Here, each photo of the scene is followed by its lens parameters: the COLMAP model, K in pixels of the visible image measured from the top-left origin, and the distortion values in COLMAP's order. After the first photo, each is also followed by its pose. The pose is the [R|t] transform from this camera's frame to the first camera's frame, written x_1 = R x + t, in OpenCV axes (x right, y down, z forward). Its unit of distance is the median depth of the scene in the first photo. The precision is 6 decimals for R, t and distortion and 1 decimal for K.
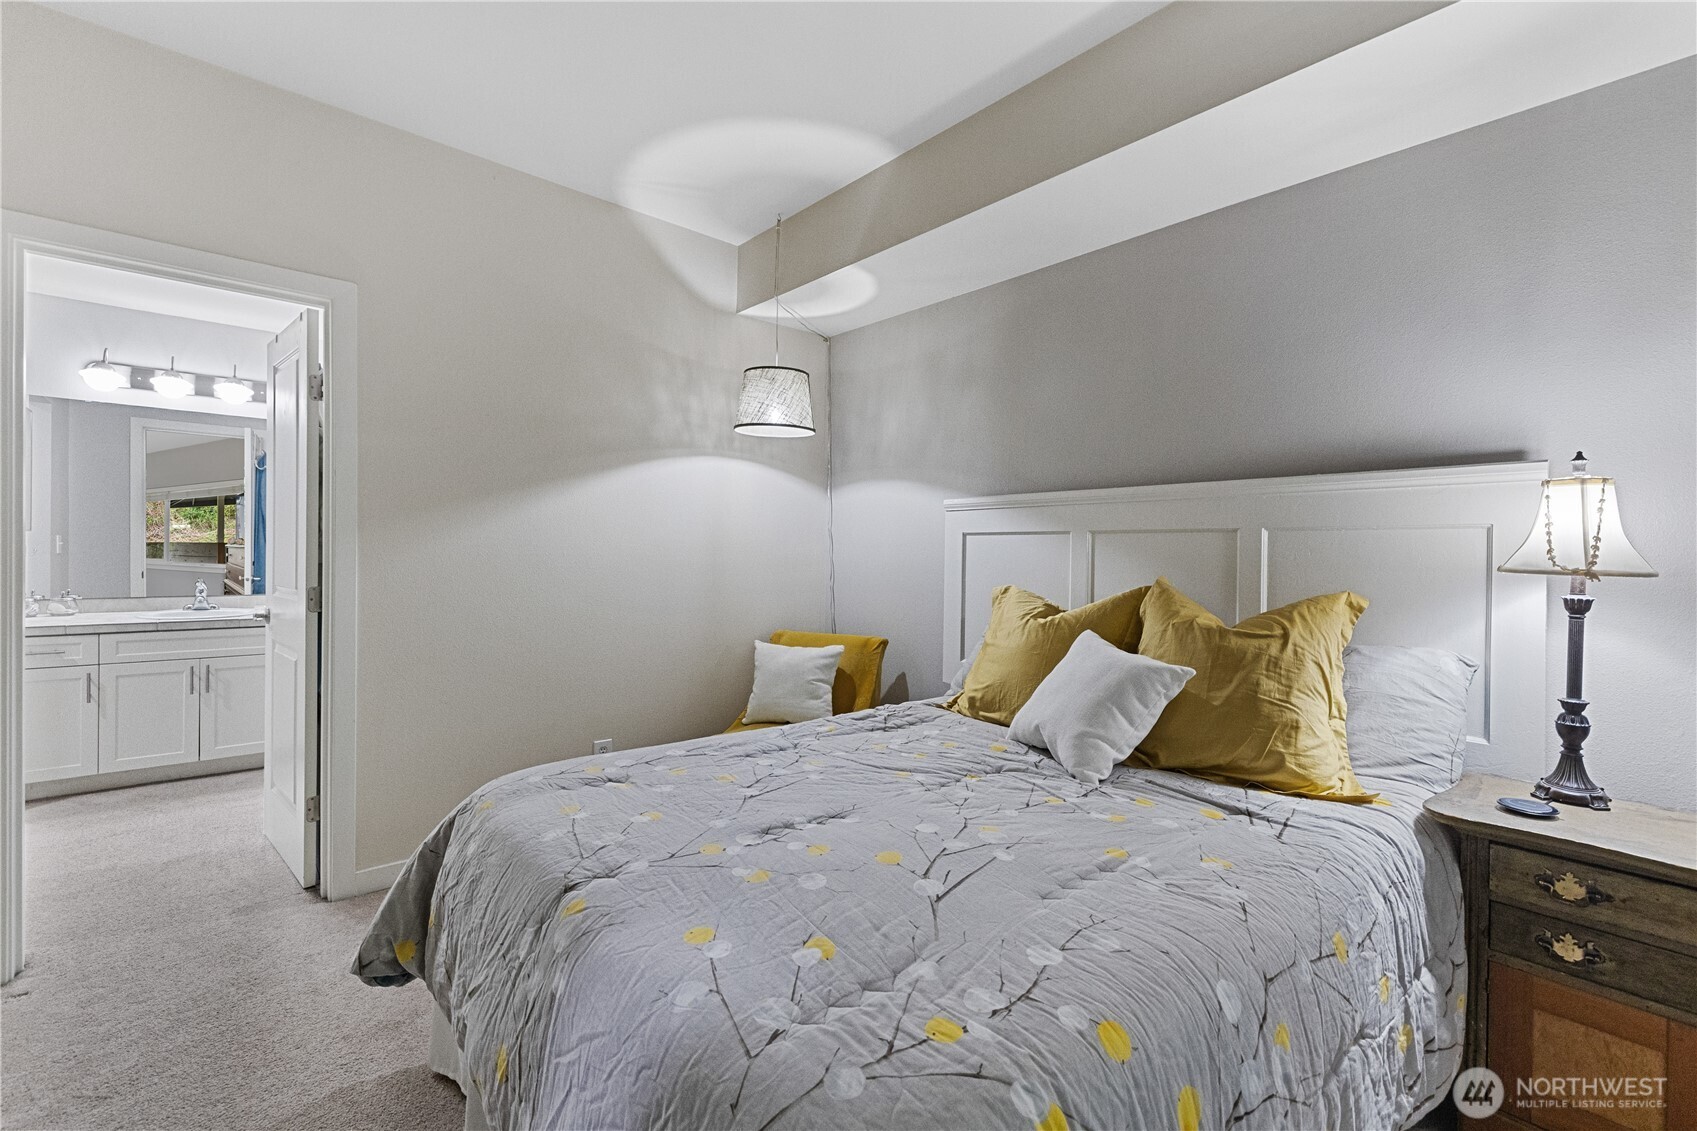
lens RADIAL K [[722.6, 0, 851.3], [0, 722.6, 559.9], [0, 0, 1]] dist [-0.000811, -0.000090]
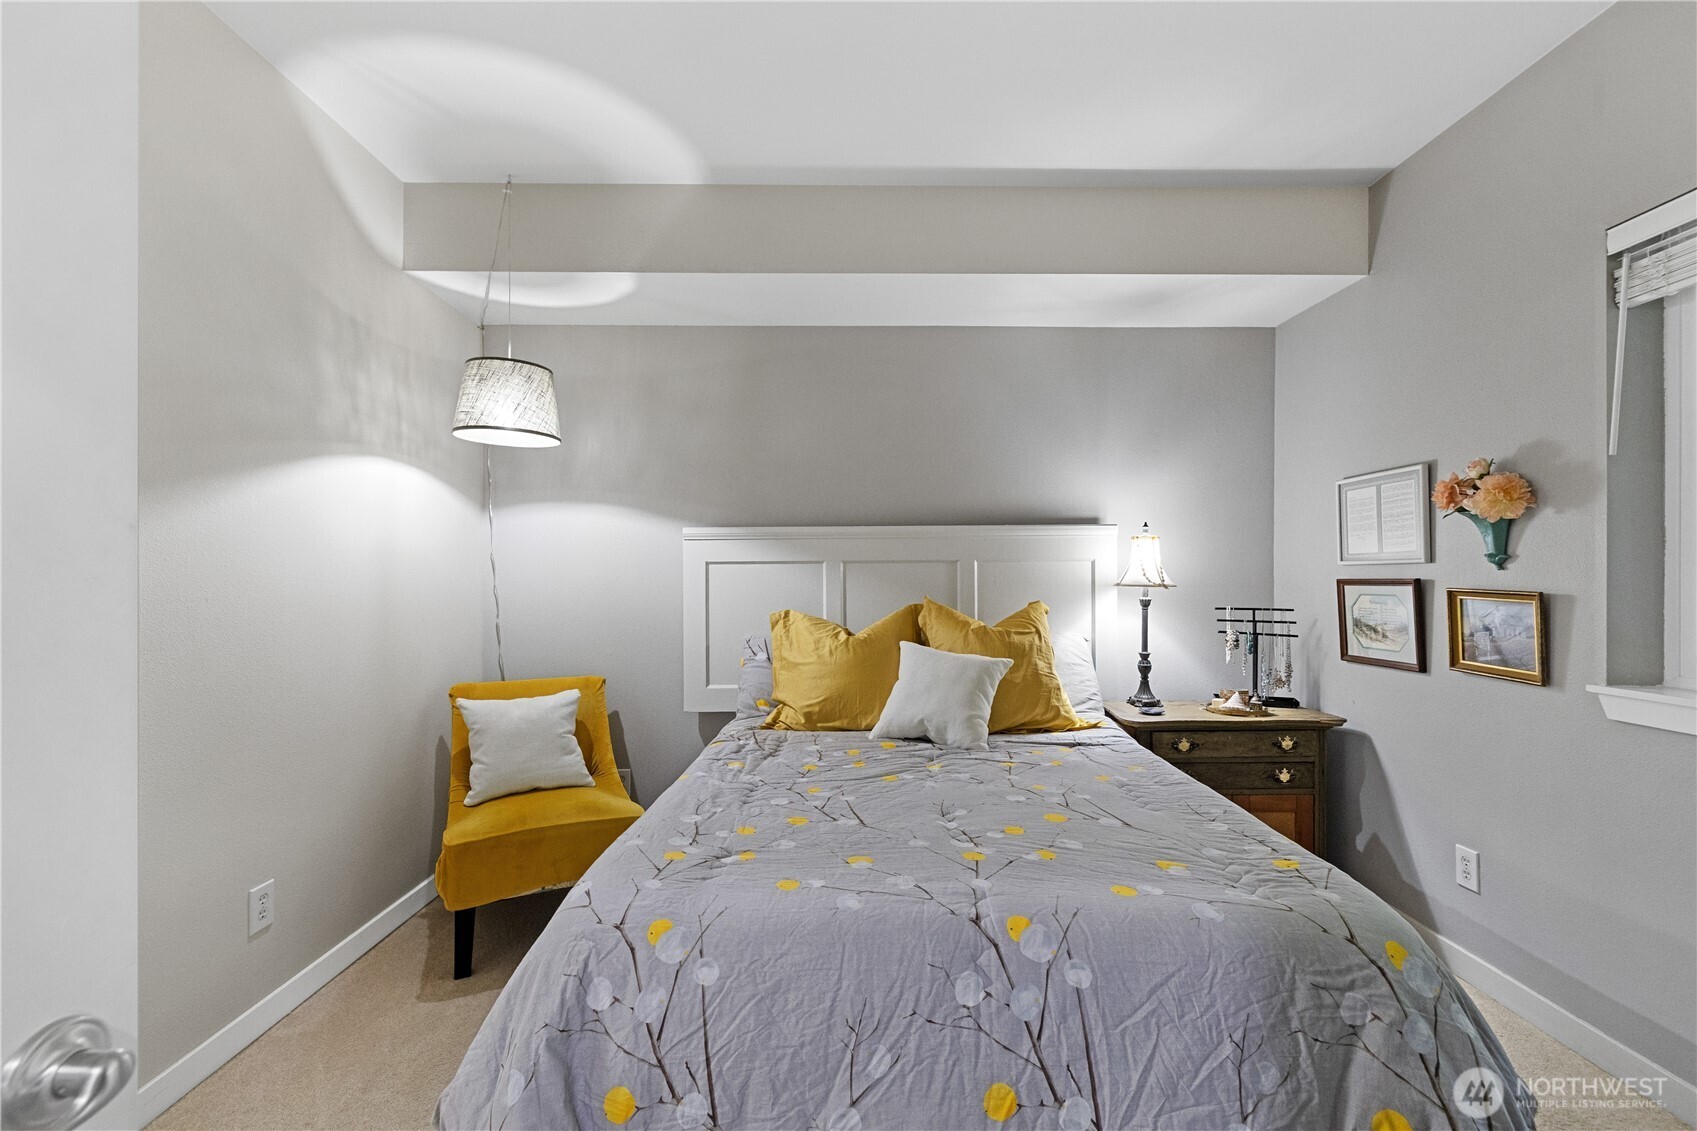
lens RADIAL K [[722.6, 0, 852.0], [0, 722.6, 582.6], [0, 0, 1]] dist [-0.000811, -0.000090]
pose [[0.652374, -0.024688, 0.757495, -0.803574], [0.022690, 0.999658, 0.013039, -0.028122], [-0.757558, 0.008681, 0.652711, 0.287527]]
